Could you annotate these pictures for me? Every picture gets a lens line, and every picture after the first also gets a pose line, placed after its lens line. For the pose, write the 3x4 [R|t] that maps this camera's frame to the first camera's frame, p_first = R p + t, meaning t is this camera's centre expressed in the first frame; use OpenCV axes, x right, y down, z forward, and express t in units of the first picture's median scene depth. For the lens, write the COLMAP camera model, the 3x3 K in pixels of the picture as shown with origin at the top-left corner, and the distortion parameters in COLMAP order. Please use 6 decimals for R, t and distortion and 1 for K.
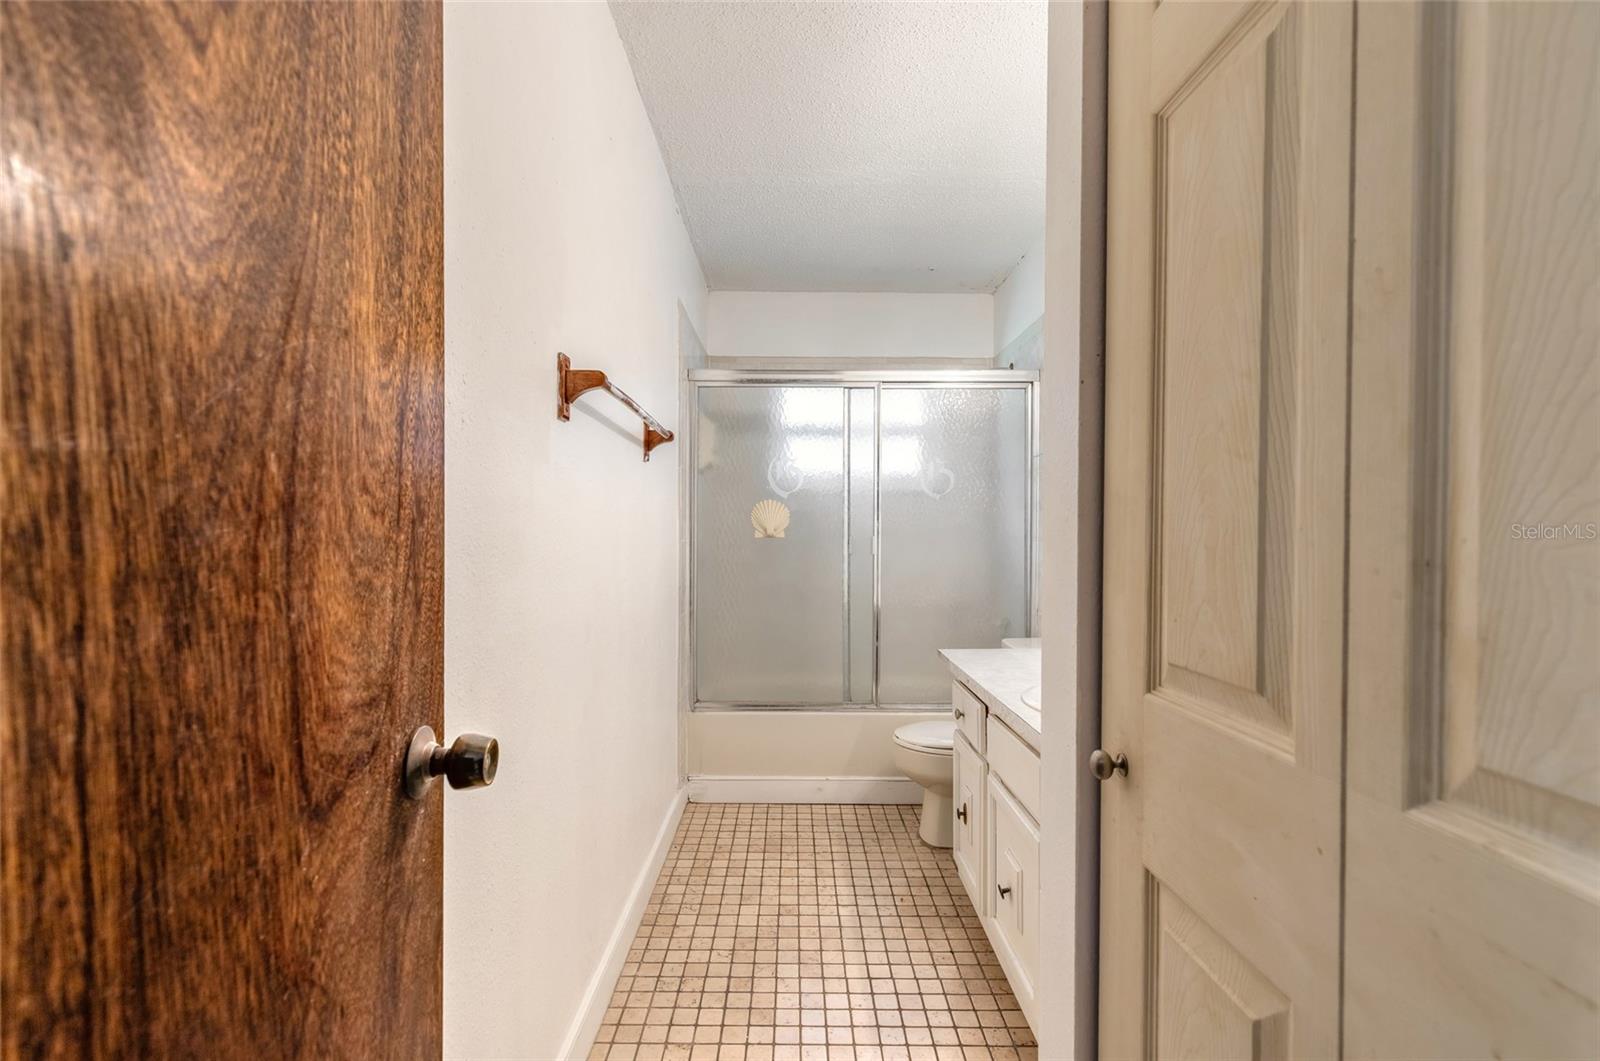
lens RADIAL K [[719.7, 0, 798.0], [0, 719.7, 539.2], [0, 0, 1]] dist [0.004606, -0.000247]
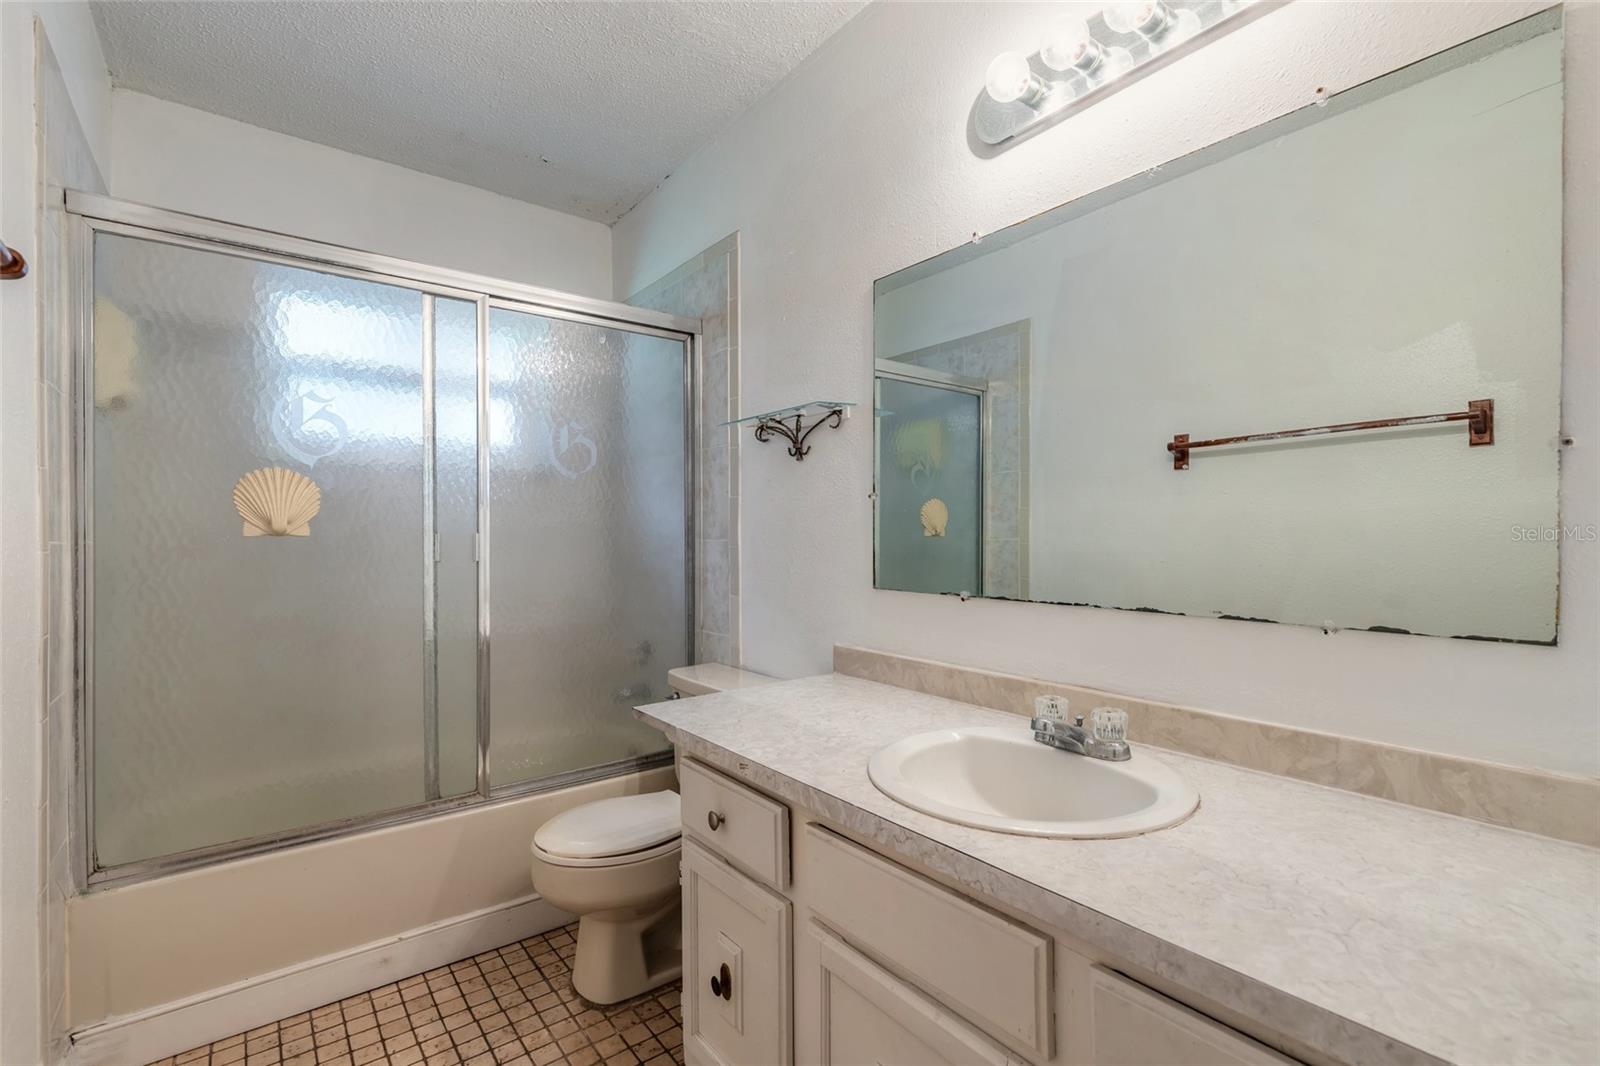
lens RADIAL K [[719.7, 0, 798.0], [0, 719.7, 541.7], [0, 0, 1]] dist [0.004606, -0.000247]
pose [[0.796113, -0.007889, 0.605097, -0.056880], [0.011523, 0.999931, -0.002124, 0.008077], [-0.605038, 0.008664, 0.796149, 0.322340]]
